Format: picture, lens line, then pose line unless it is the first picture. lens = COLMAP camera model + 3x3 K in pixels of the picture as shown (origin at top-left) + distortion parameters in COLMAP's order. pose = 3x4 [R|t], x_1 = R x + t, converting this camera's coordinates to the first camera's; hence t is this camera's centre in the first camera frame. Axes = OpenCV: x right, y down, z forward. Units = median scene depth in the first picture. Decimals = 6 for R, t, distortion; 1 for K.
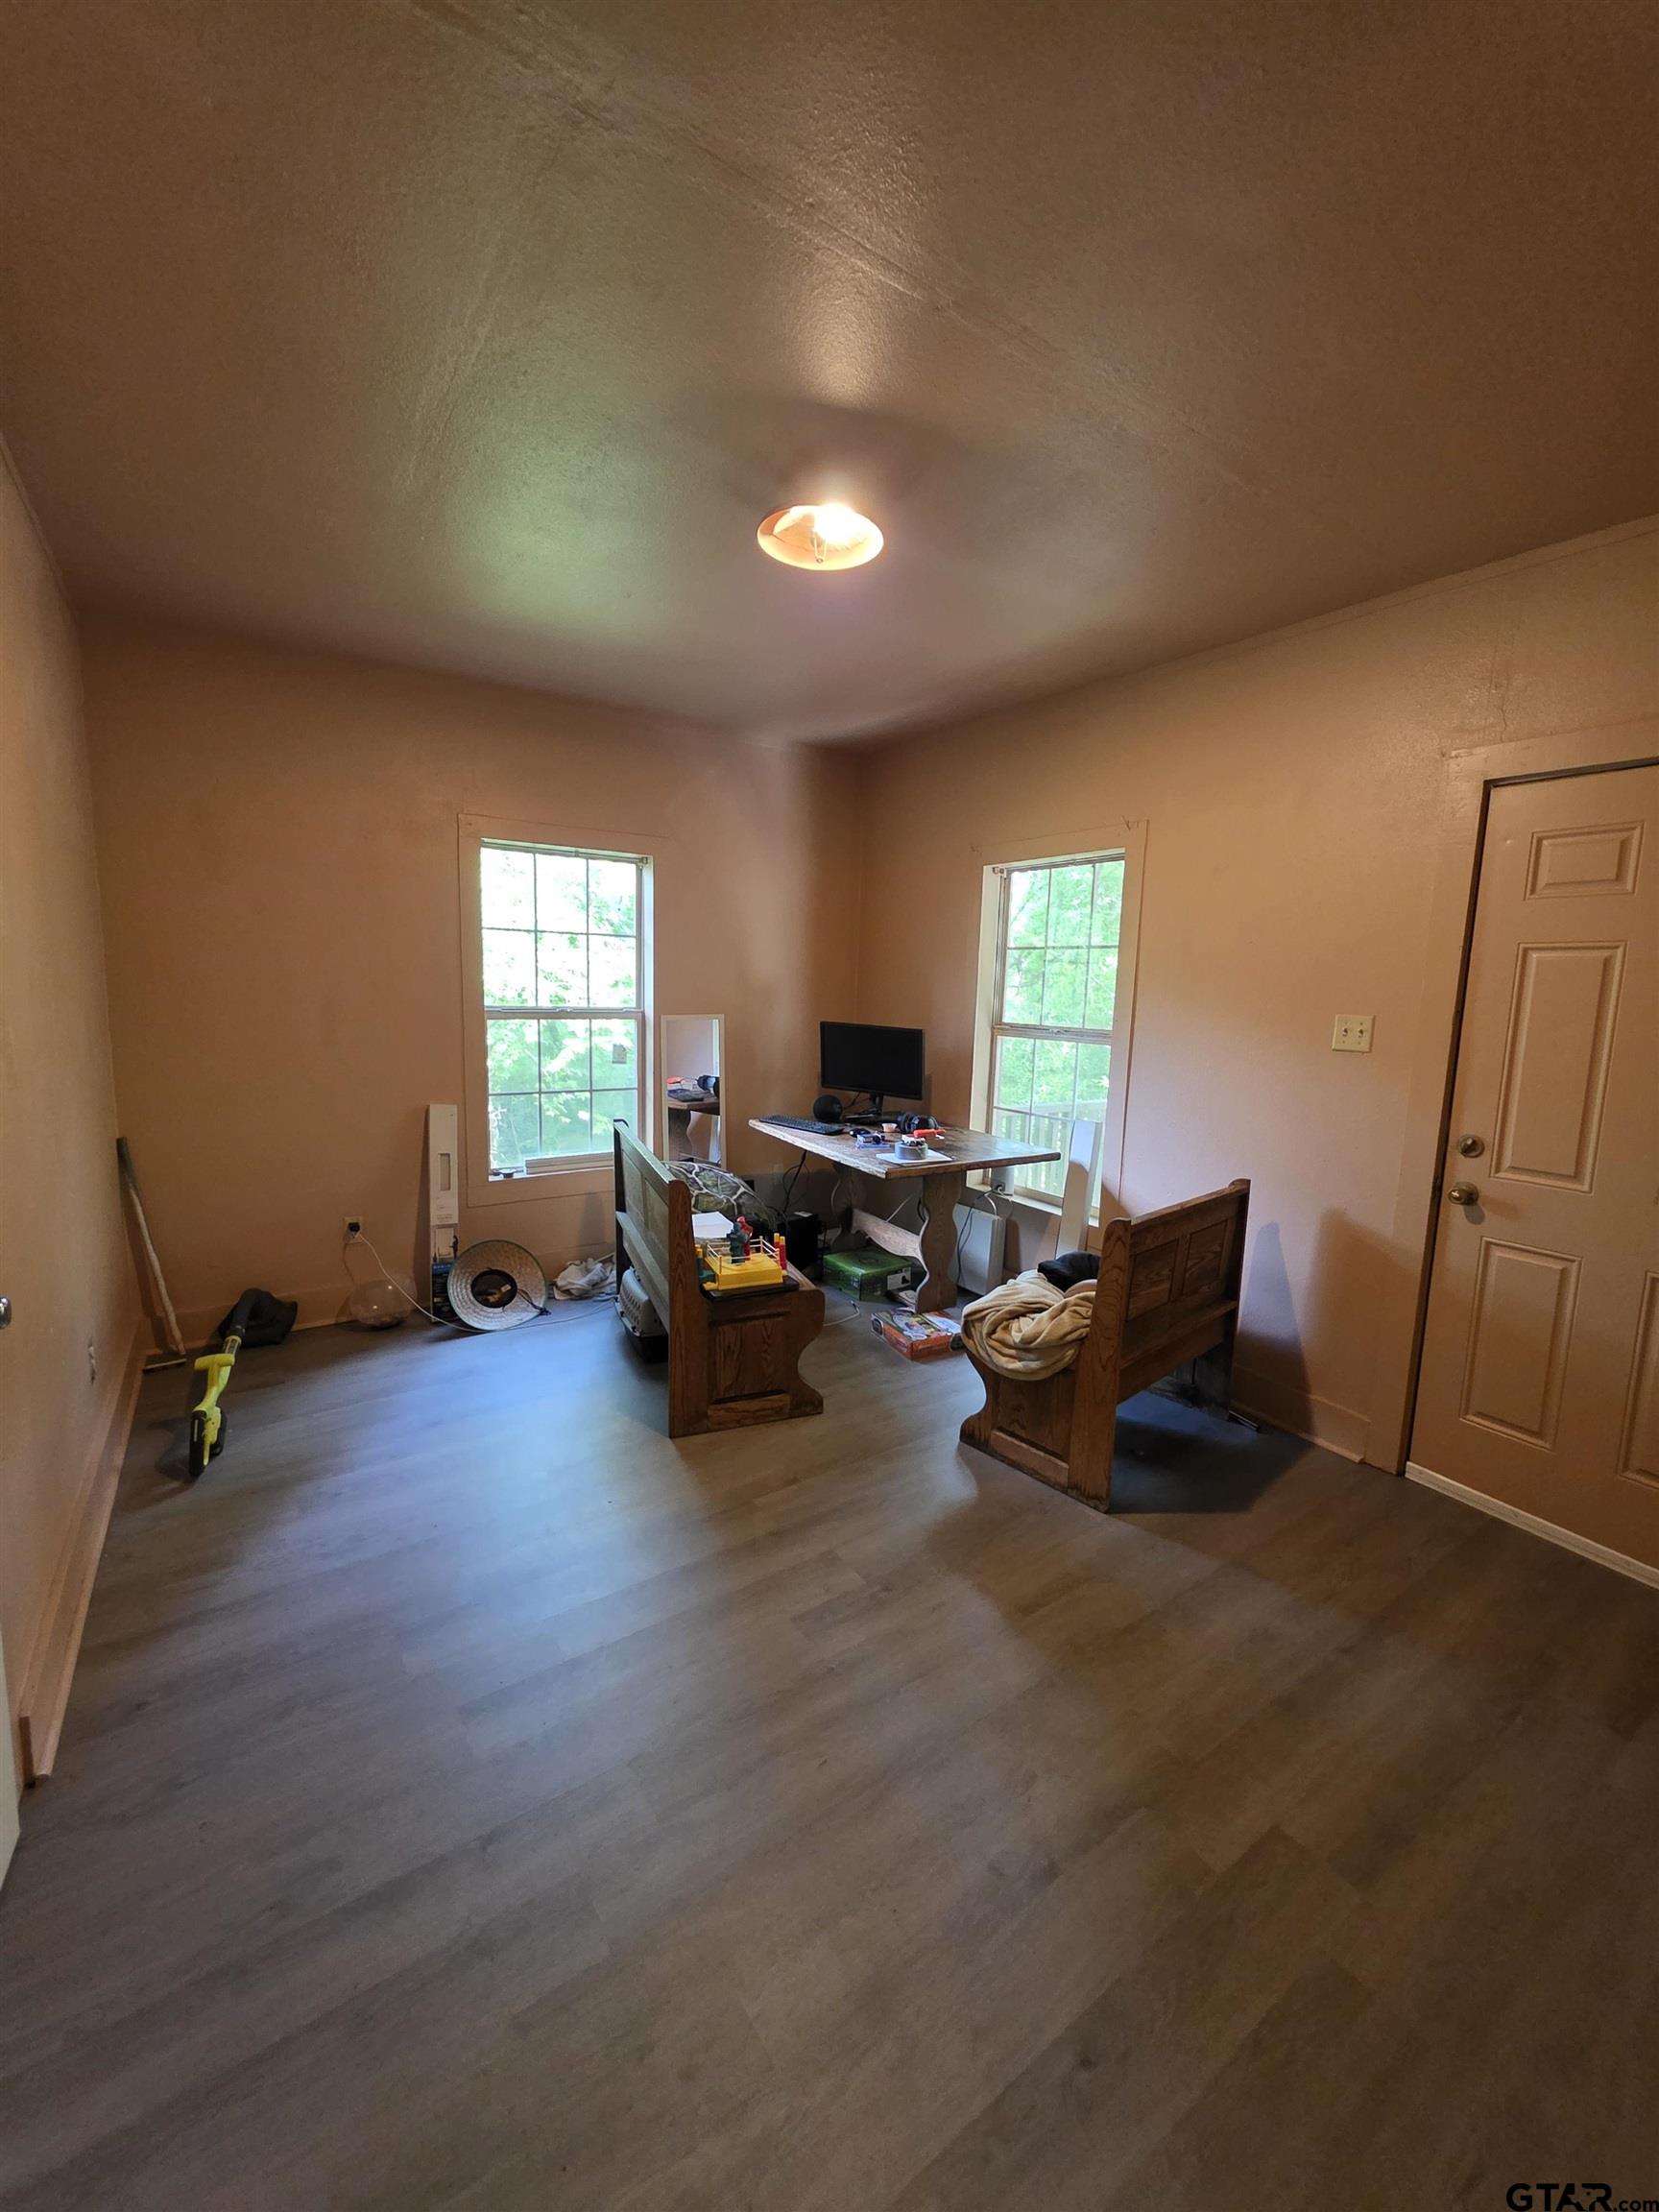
lens RADIAL K [[886.4, 0, 825.2], [0, 886.4, 1098.6], [0, 0, 1]] dist [0.001584, 0.000869]
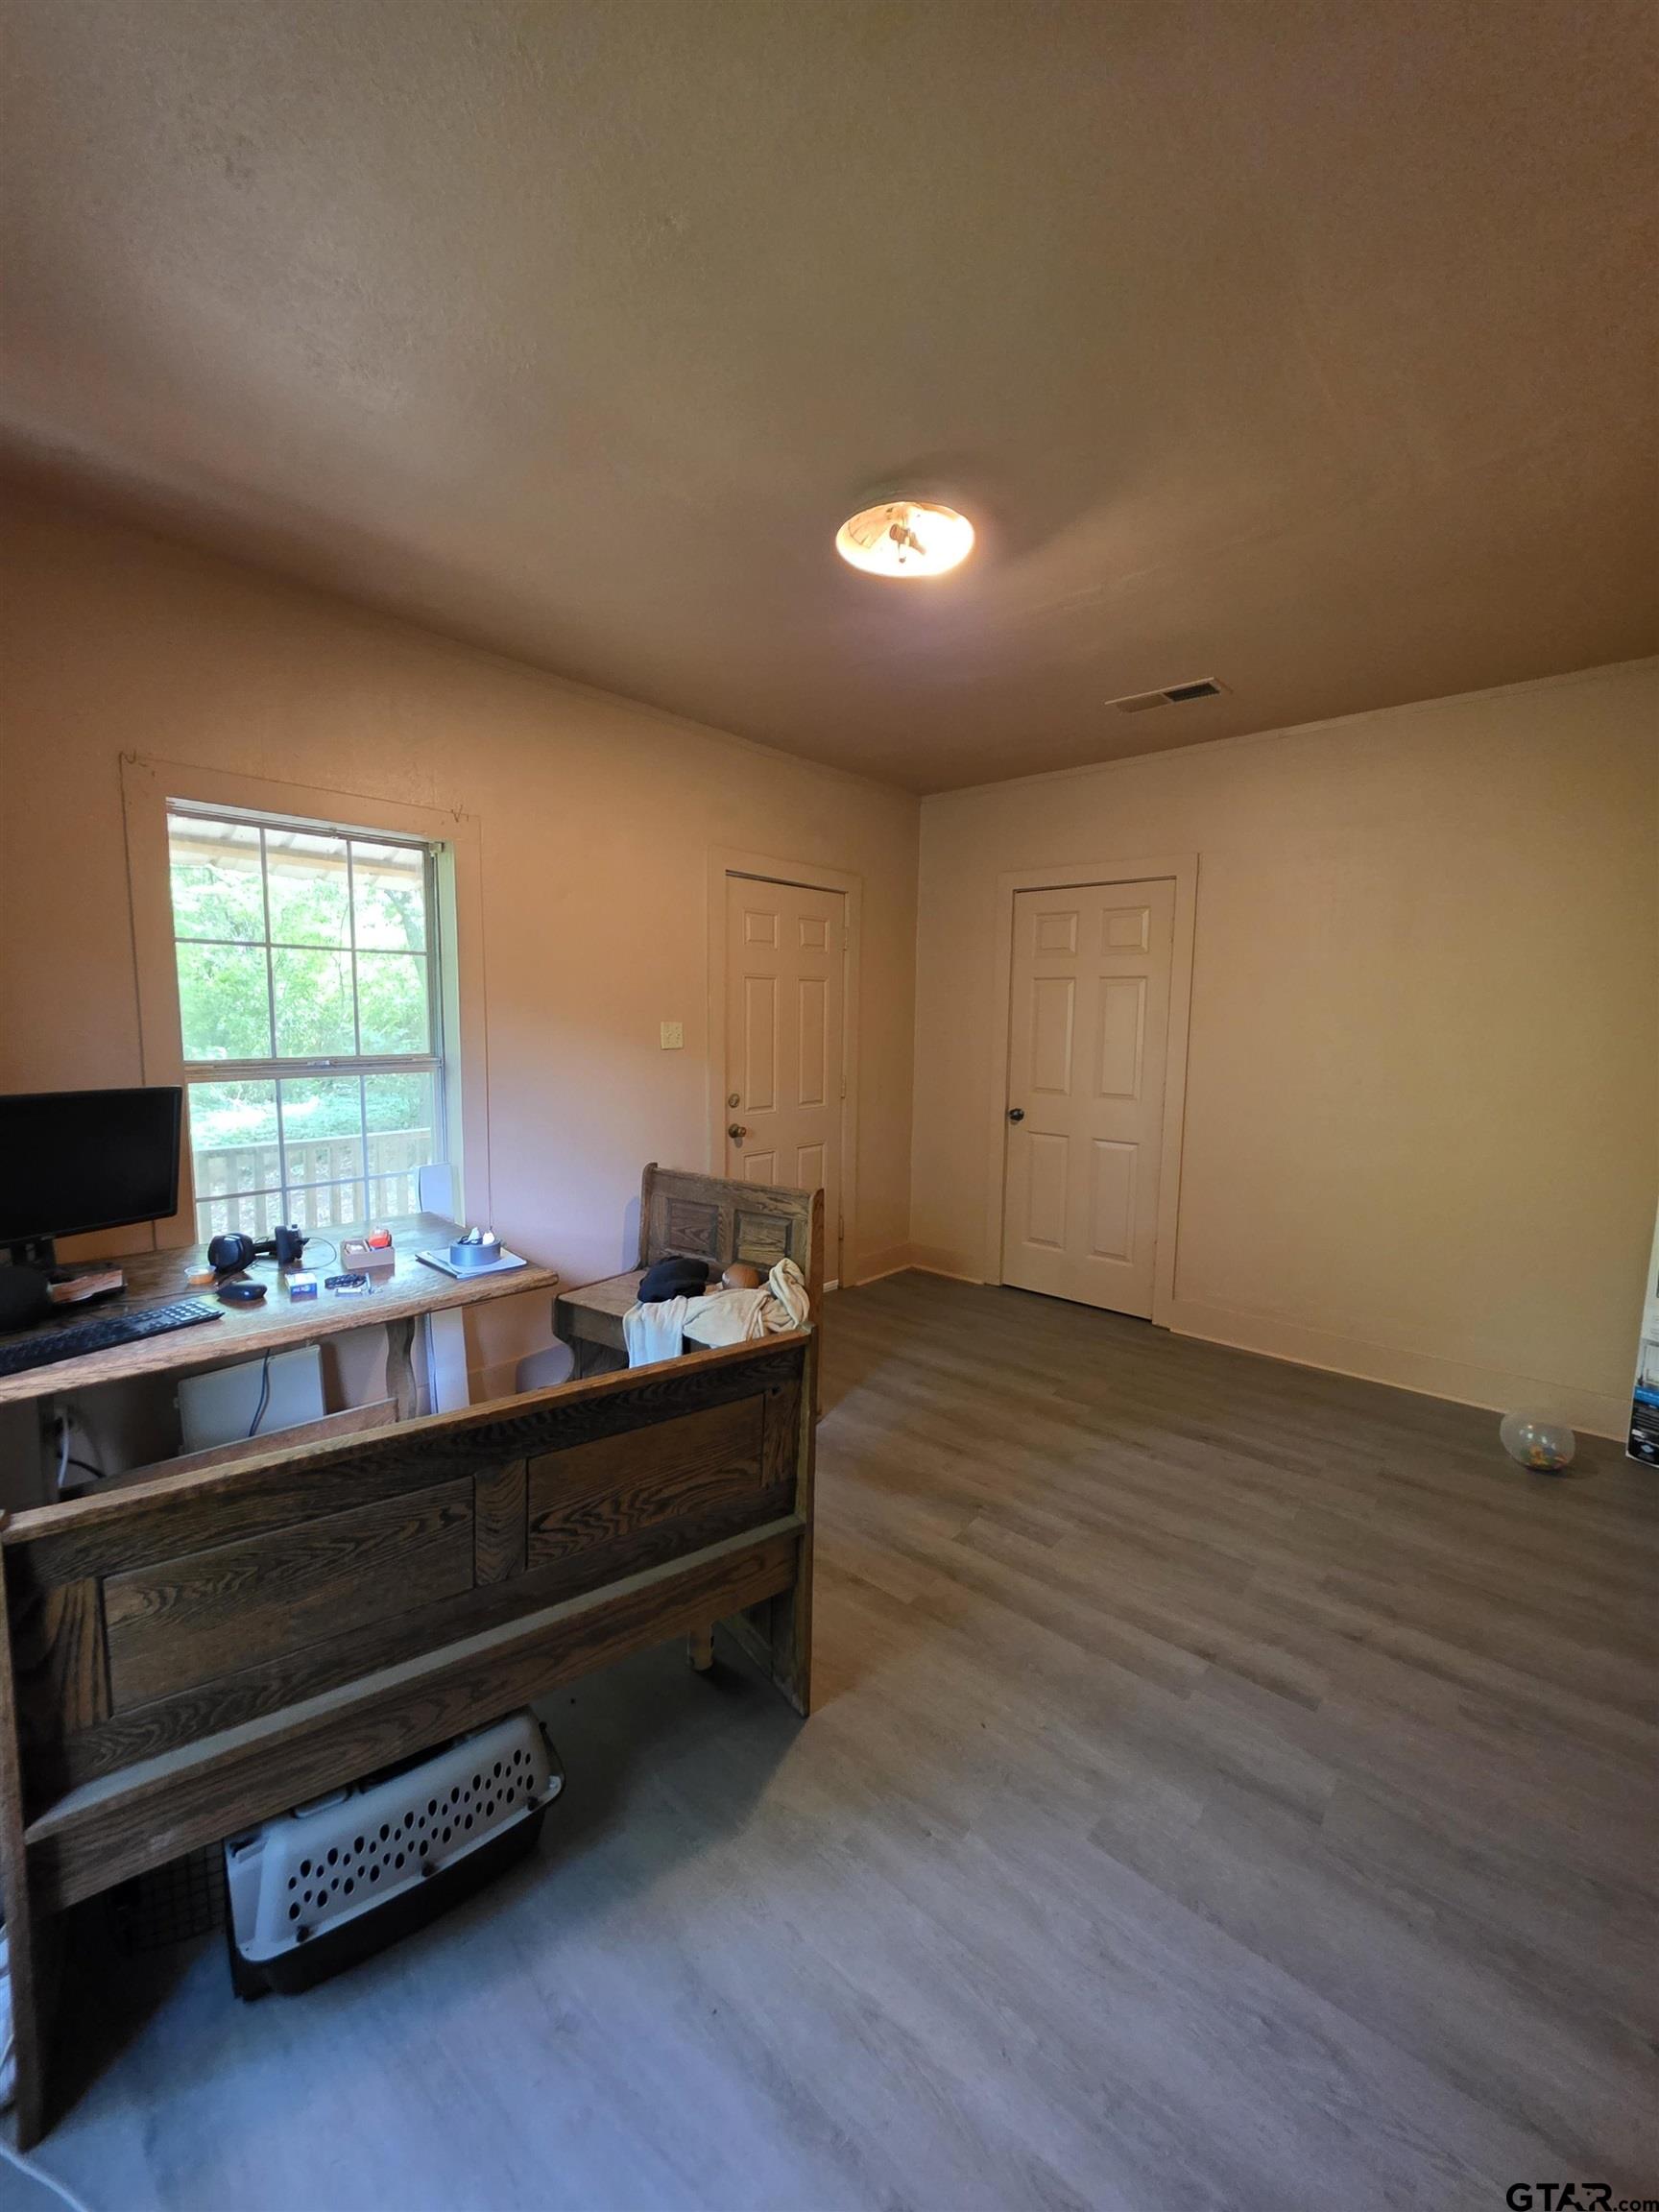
lens RADIAL K [[886.4, 0, 825.2], [0, 886.4, 1098.6], [0, 0, 1]] dist [0.001584, 0.000869]
pose [[-0.253435, -0.134954, 0.957893, -0.774120], [0.100944, 0.981125, 0.164934, -0.180979], [-0.962071, 0.138493, -0.235028, 1.117738]]
